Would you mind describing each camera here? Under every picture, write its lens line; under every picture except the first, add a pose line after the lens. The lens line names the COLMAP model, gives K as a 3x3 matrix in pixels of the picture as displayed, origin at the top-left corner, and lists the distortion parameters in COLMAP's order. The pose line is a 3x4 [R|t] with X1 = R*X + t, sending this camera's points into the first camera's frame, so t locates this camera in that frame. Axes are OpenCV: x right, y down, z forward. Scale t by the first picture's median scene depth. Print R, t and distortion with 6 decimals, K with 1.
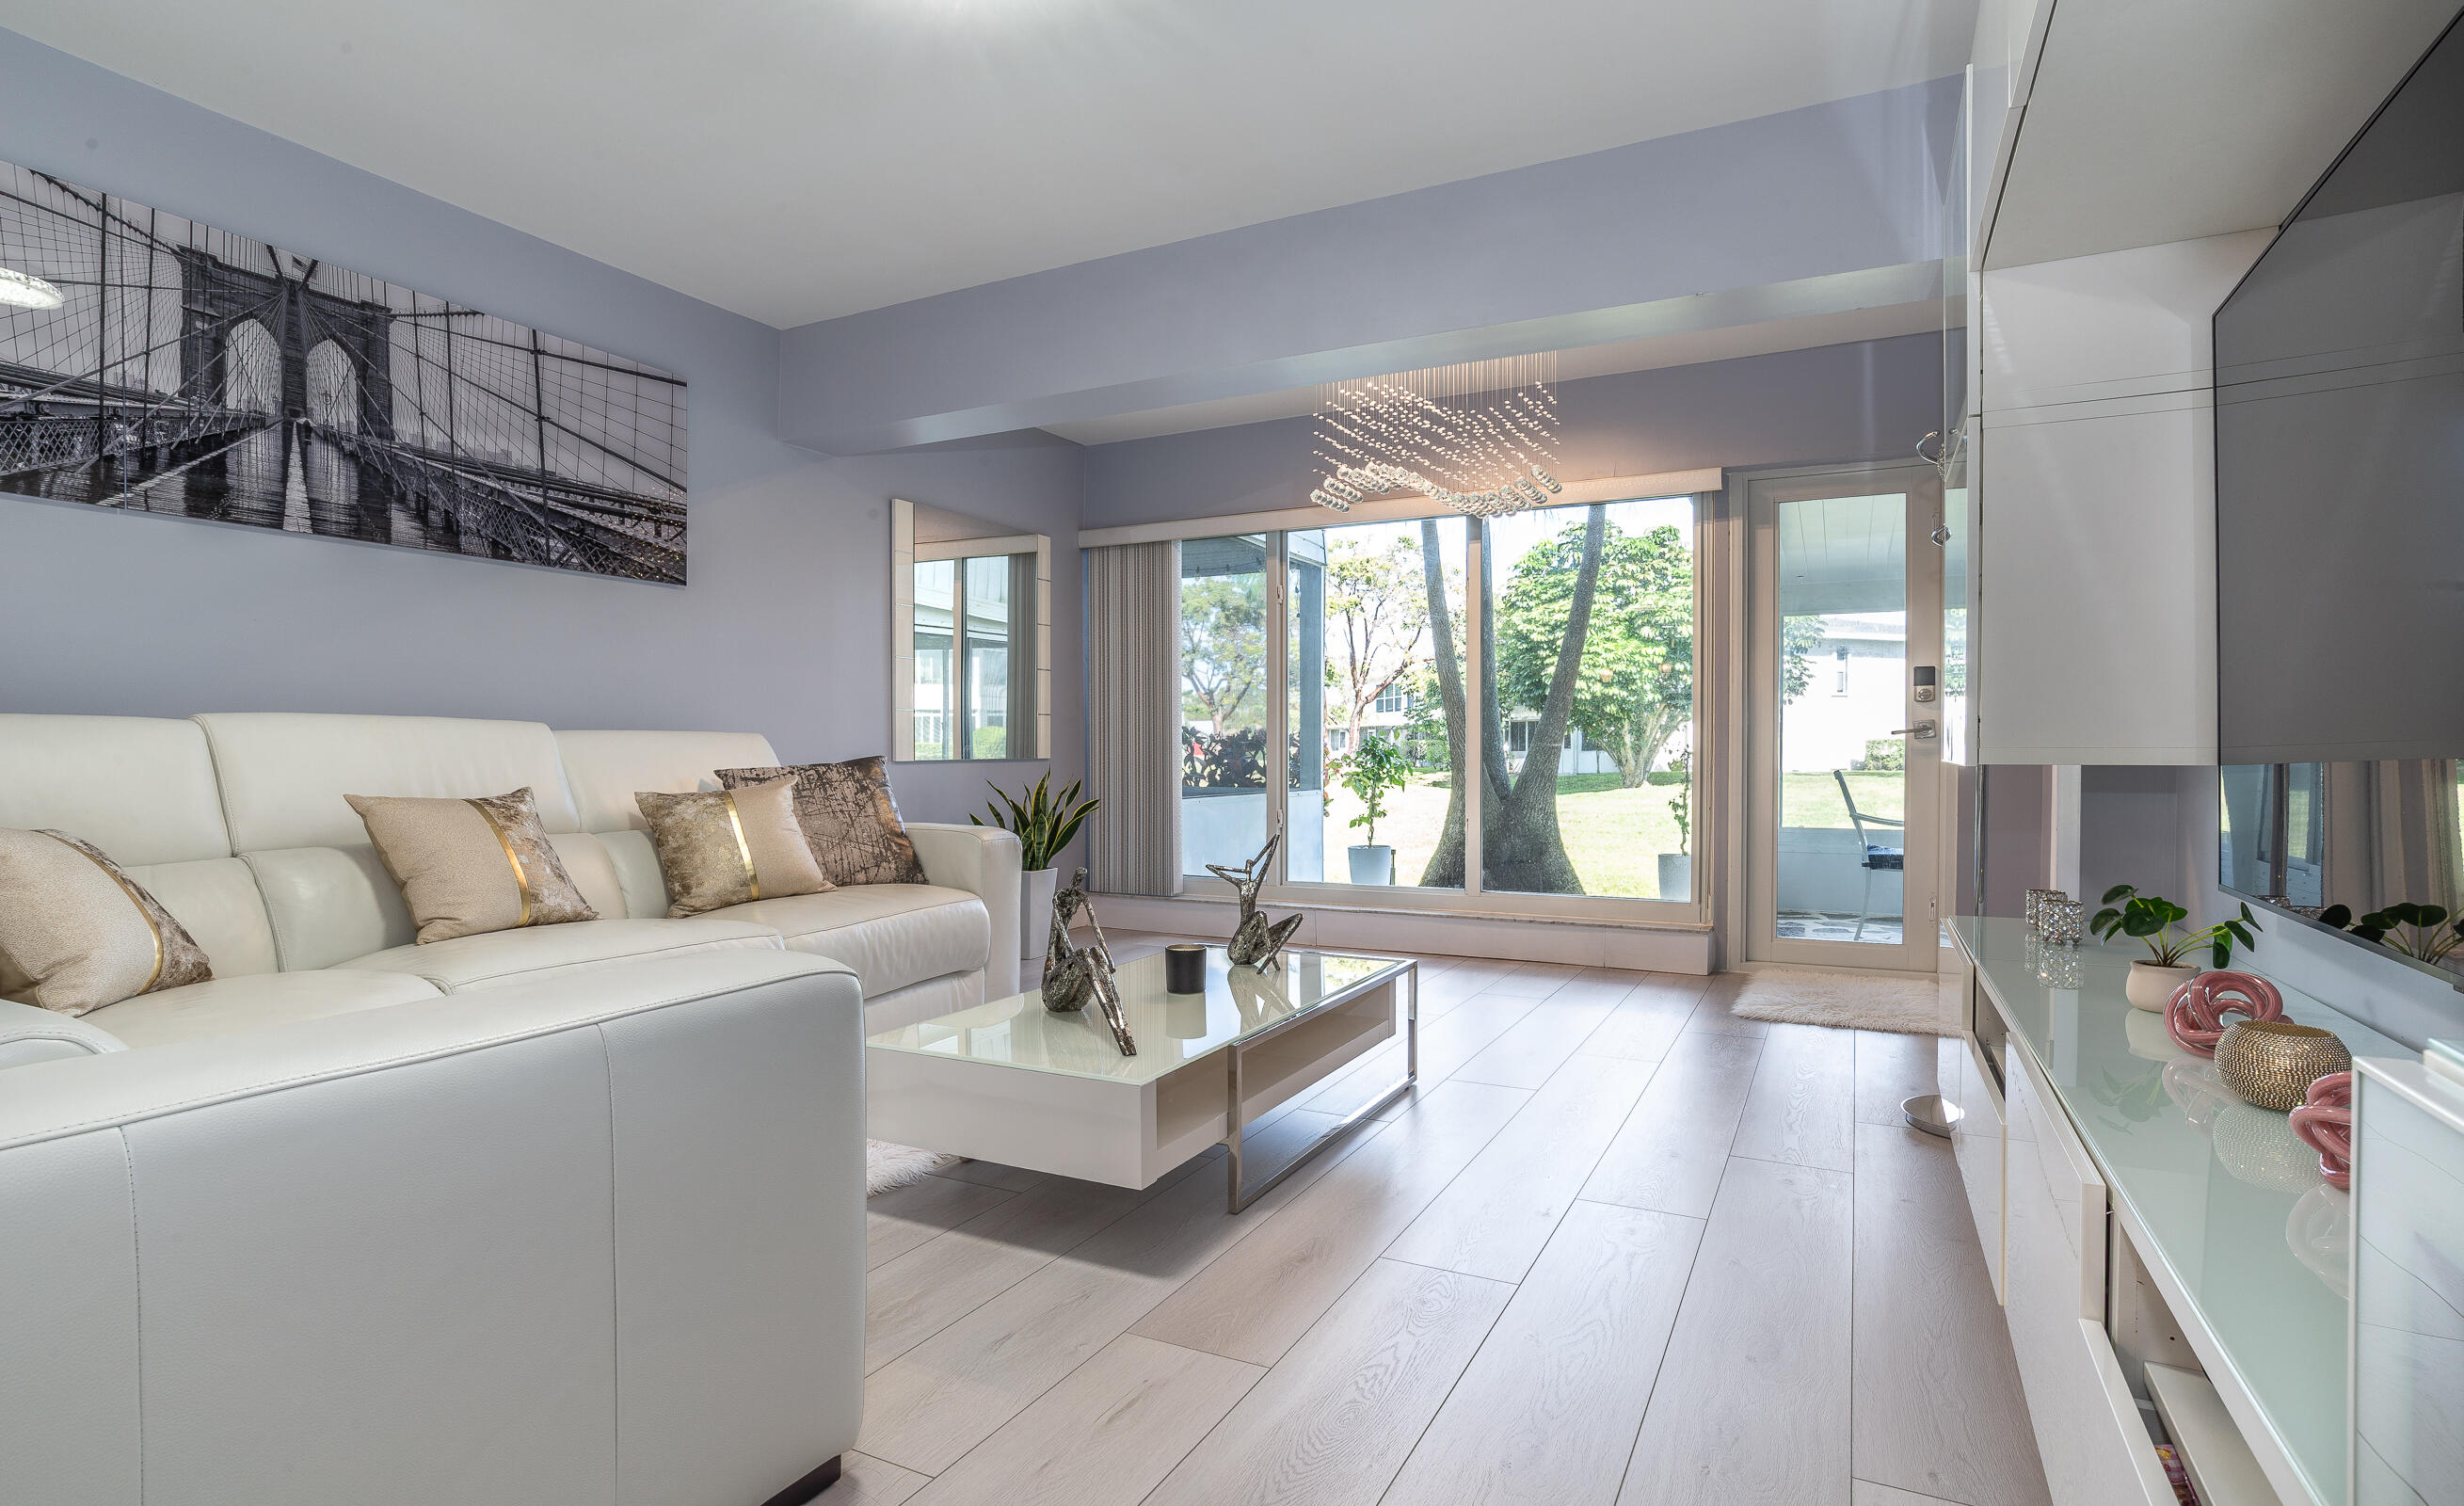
lens RADIAL K [[1243.3, 0, 1232.0], [0, 1243.3, 753.0], [0, 0, 1]] dist [-0.036554, 0.019251]
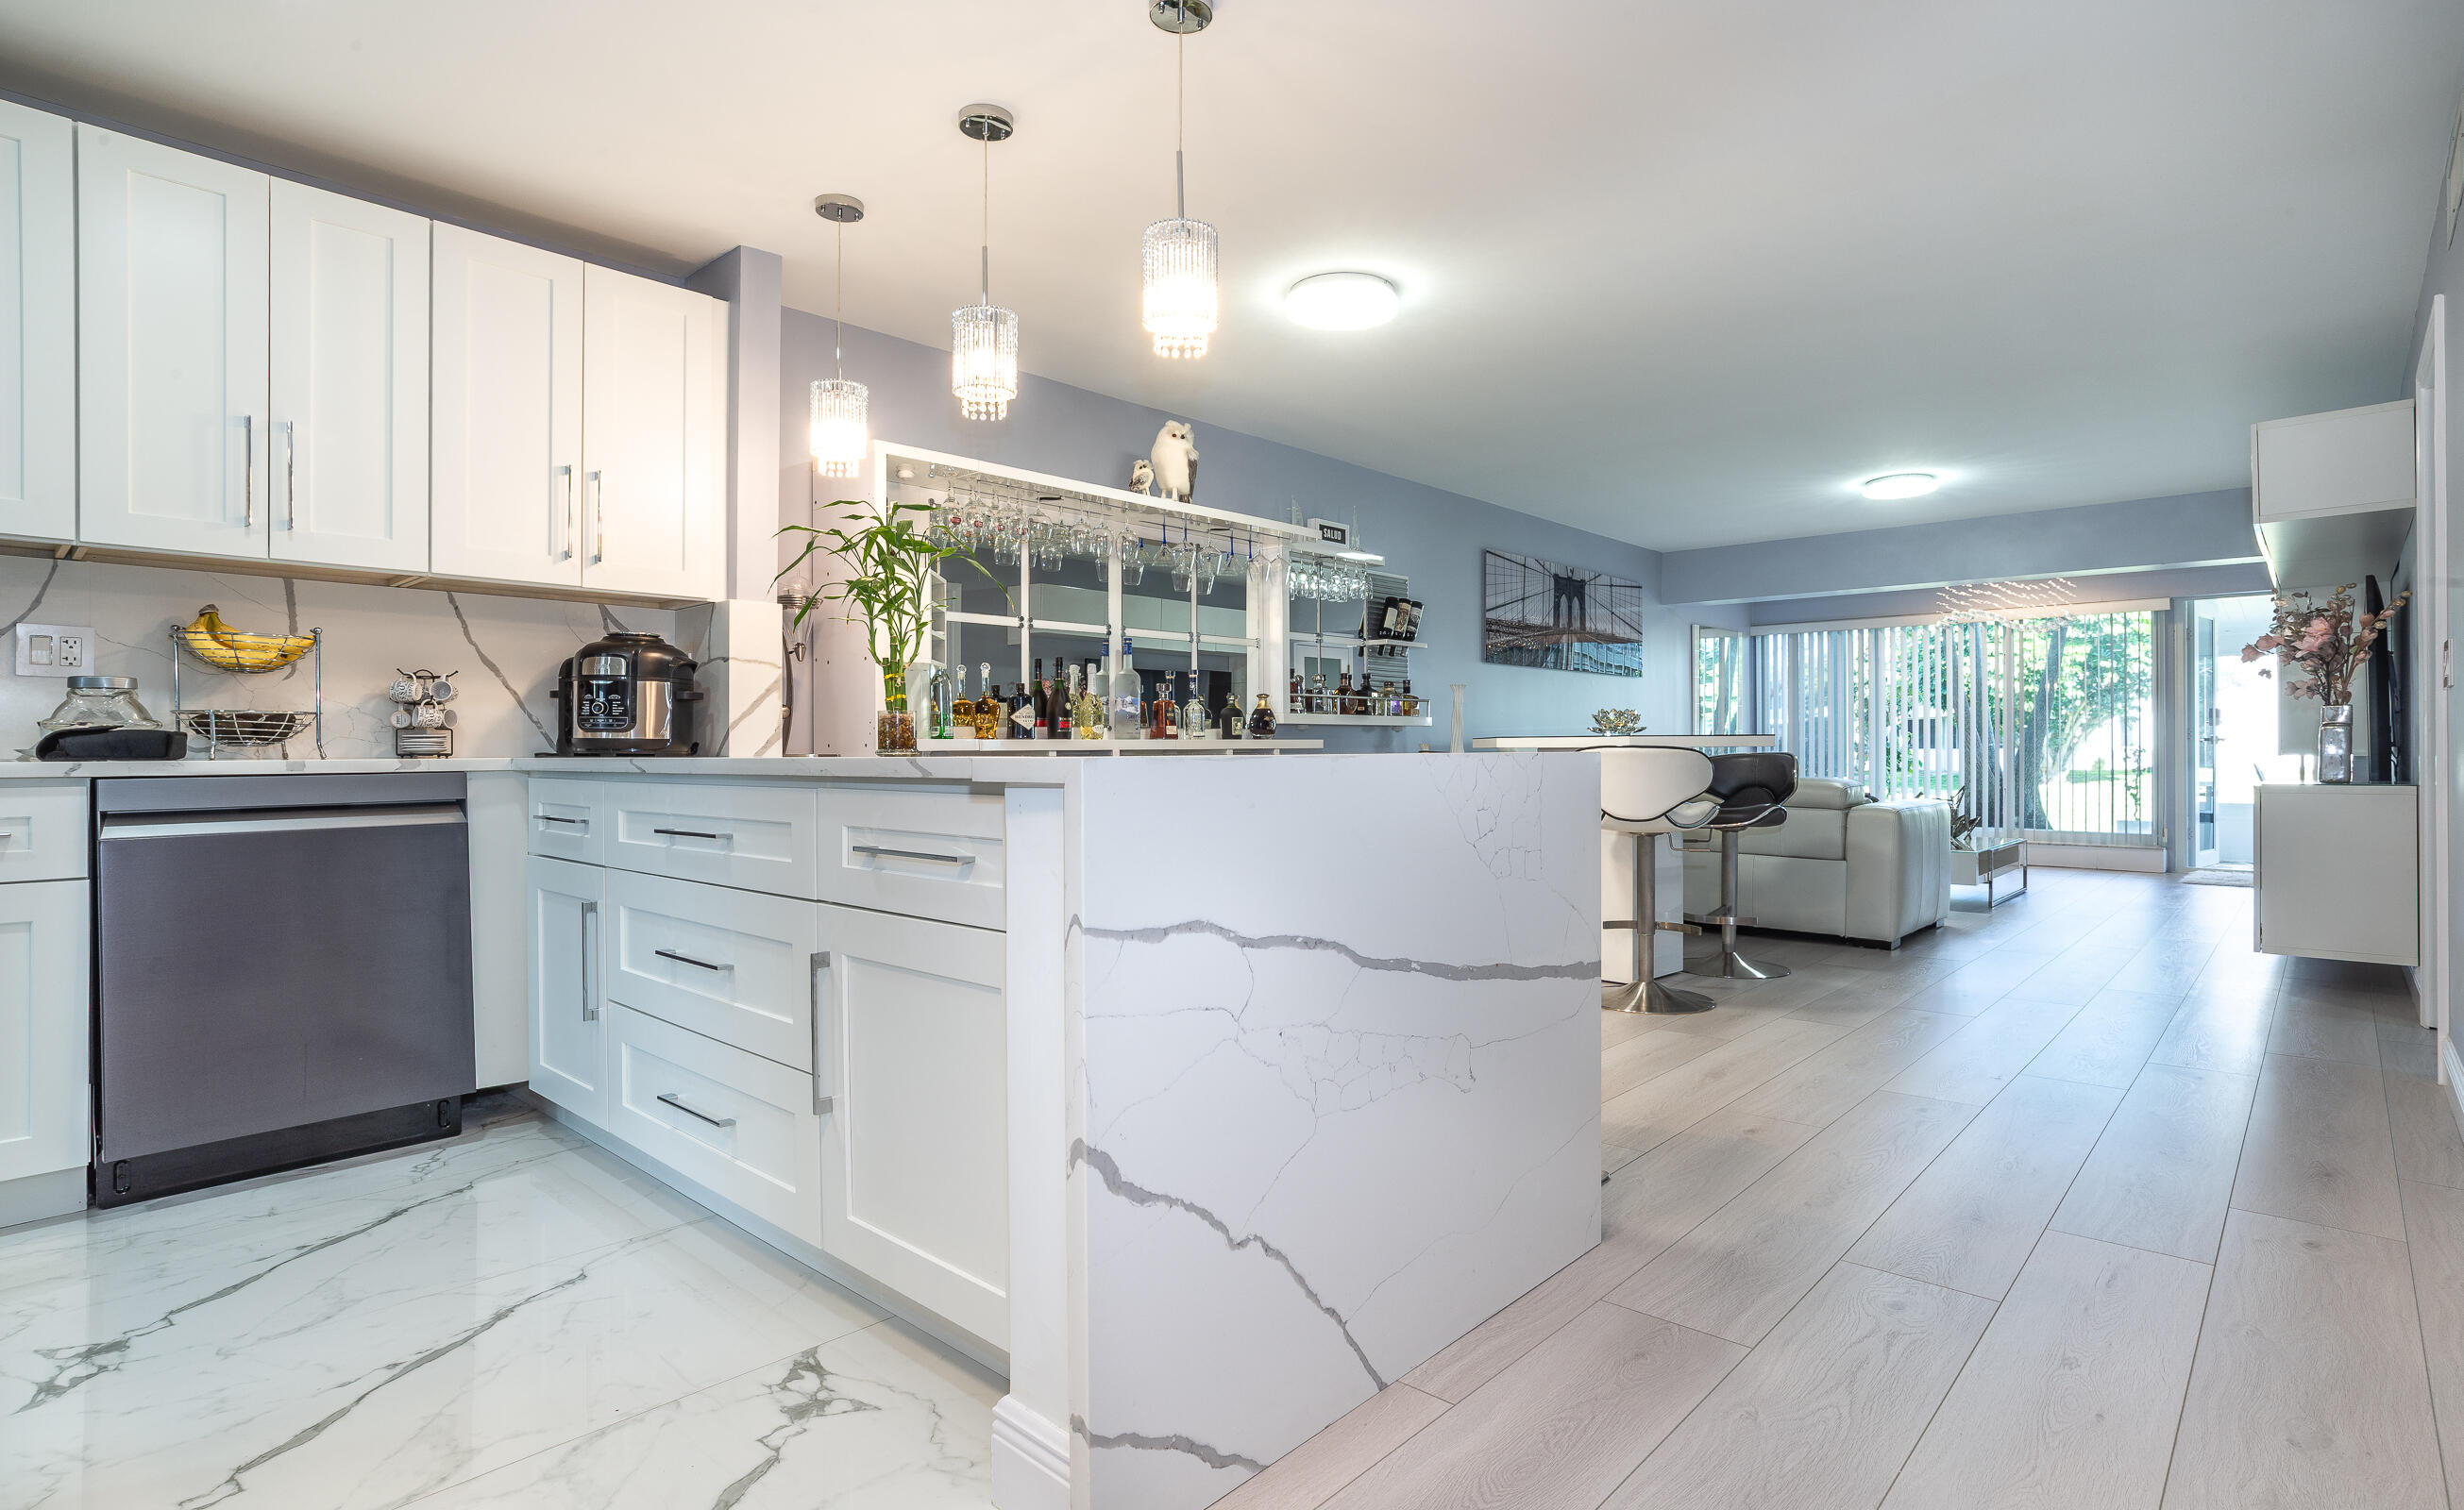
lens RADIAL K [[1233.4, 0, 1239.4], [0, 1233.4, 745.1], [0, 0, 1]] dist [-0.048378, 0.033964]
pose [[0.964961, -0.004078, -0.262363, -0.571970], [0.002648, 0.999980, -0.005807, -0.002106], [0.262381, 0.004909, 0.964952, -1.353166]]
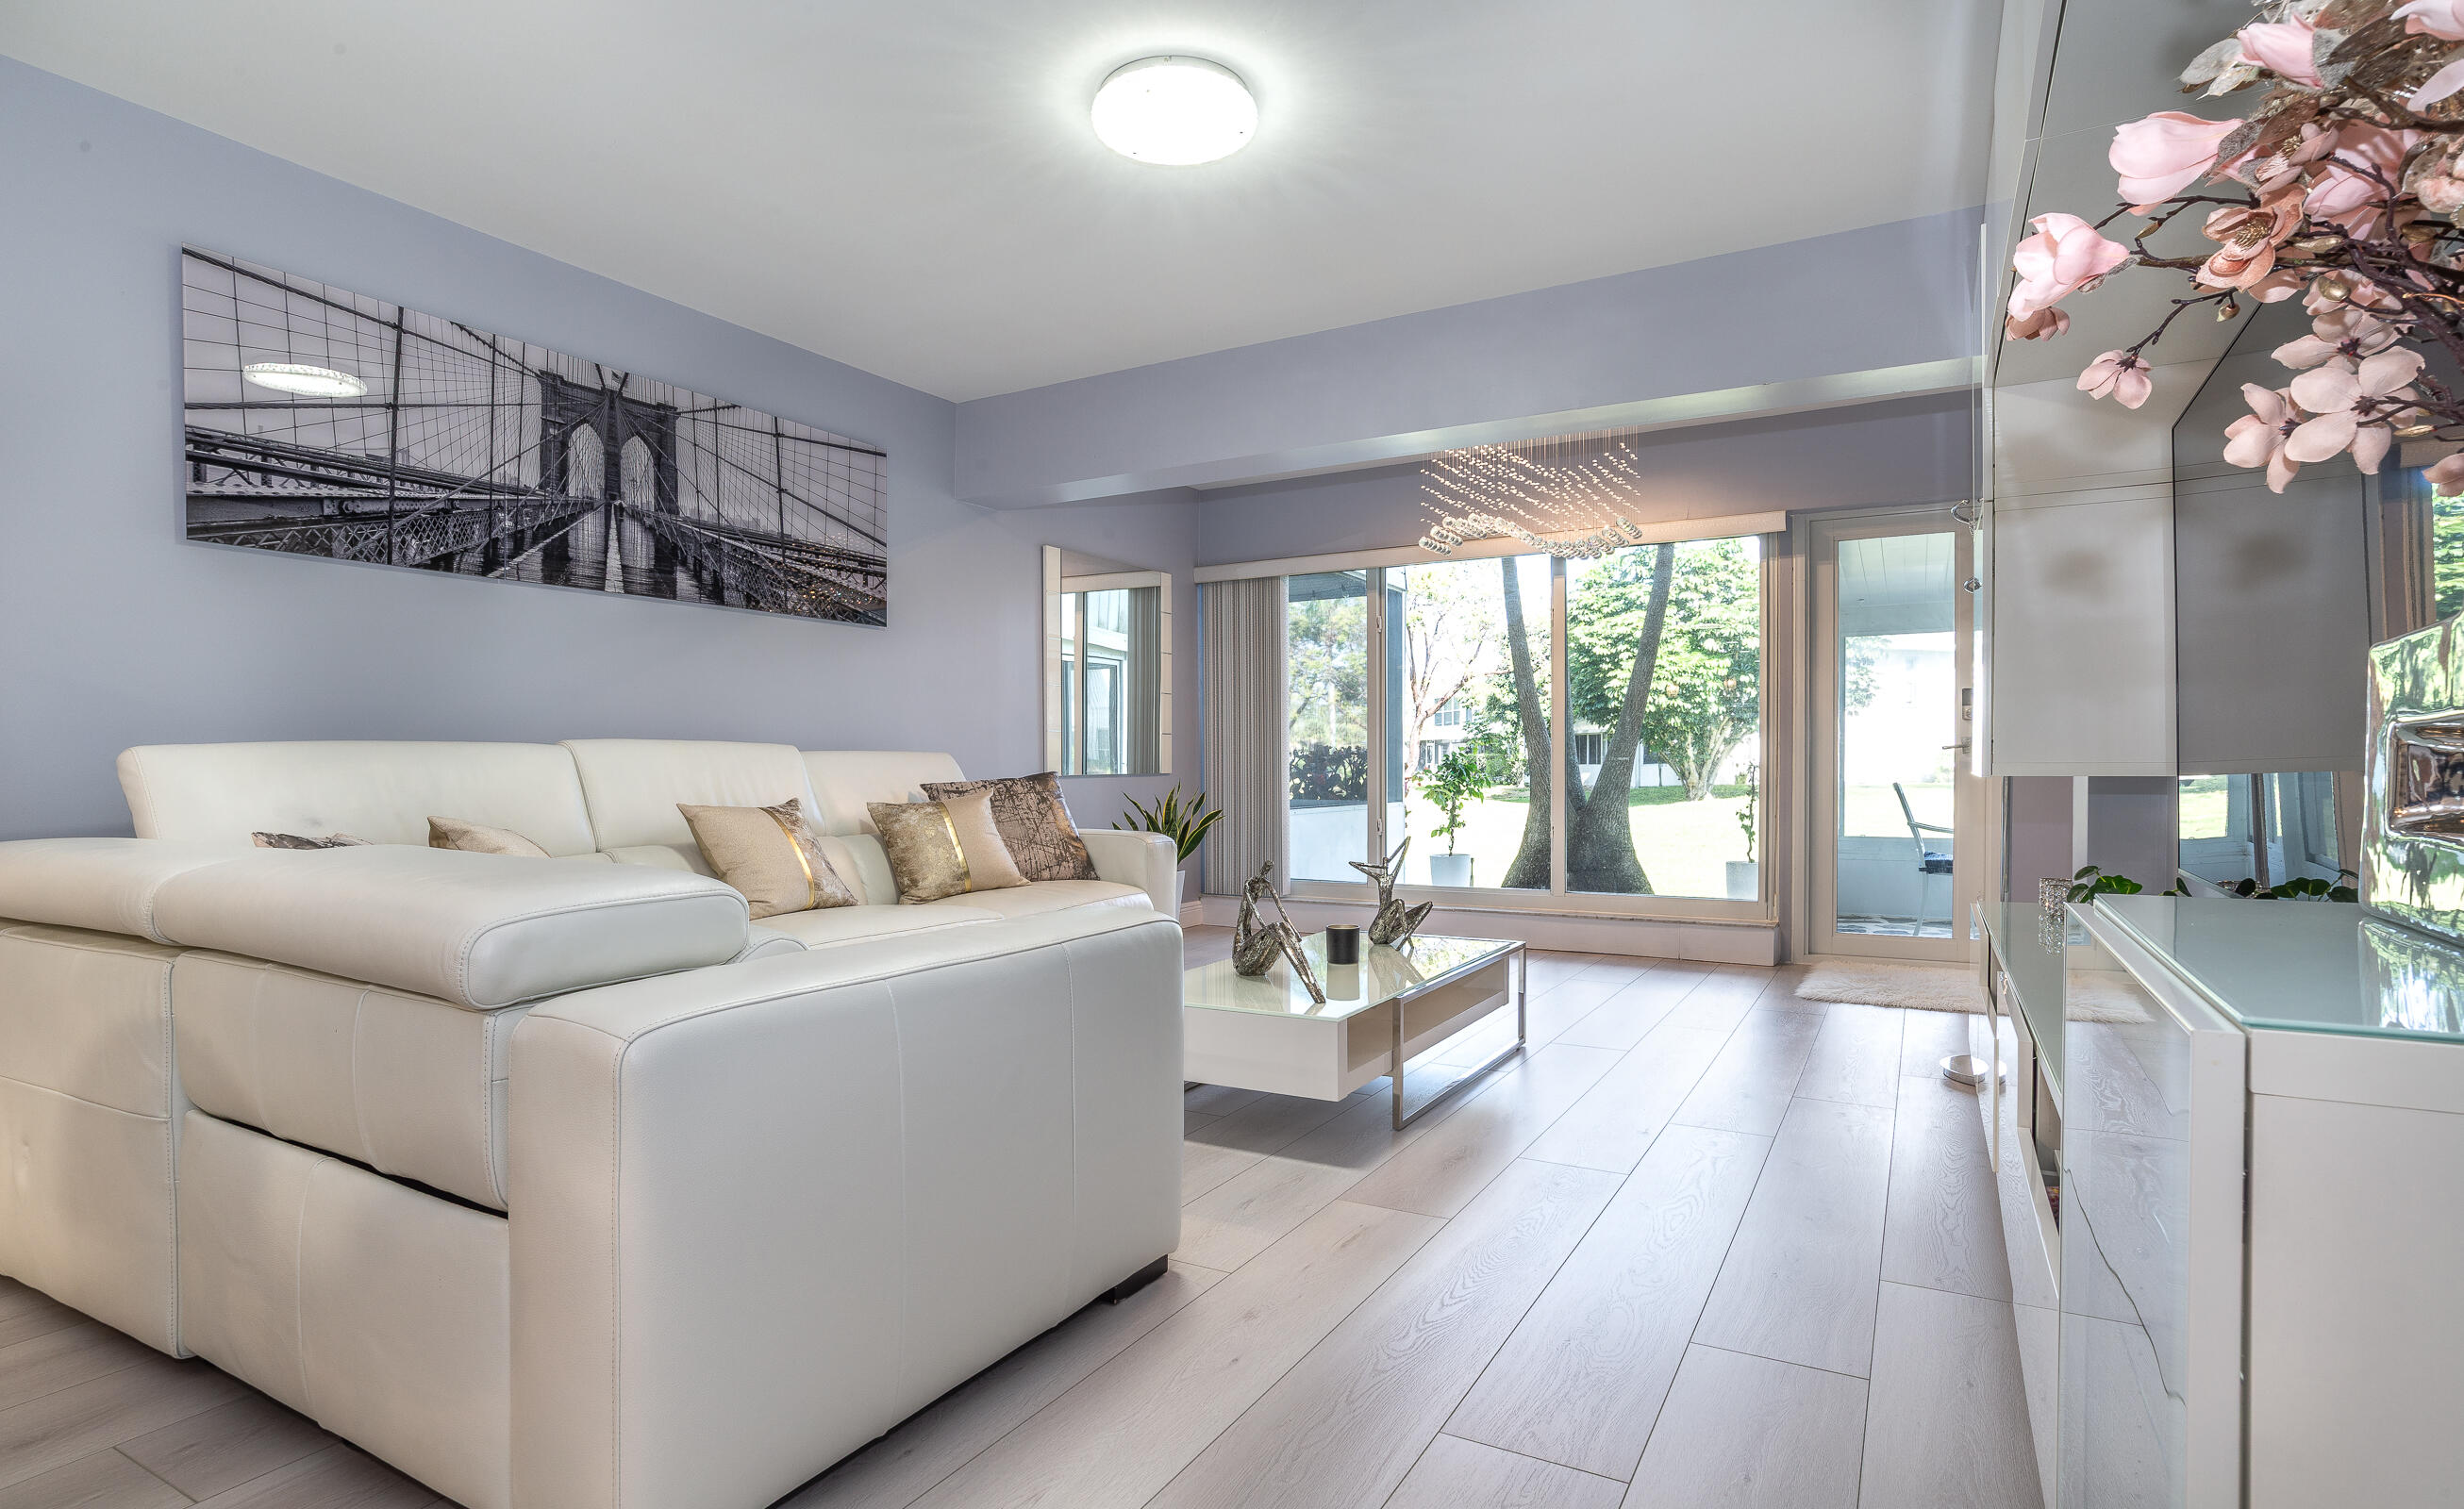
lens RADIAL K [[1246.5, 0, 1225.0], [0, 1246.5, 772.1], [0, 0, 1]] dist [-0.034028, 0.000819]
pose [[0.998787, -0.003145, -0.049143, -0.064809], [0.003337, 0.999987, 0.003835, -0.001207], [0.049131, -0.003994, 0.998784, -0.165410]]
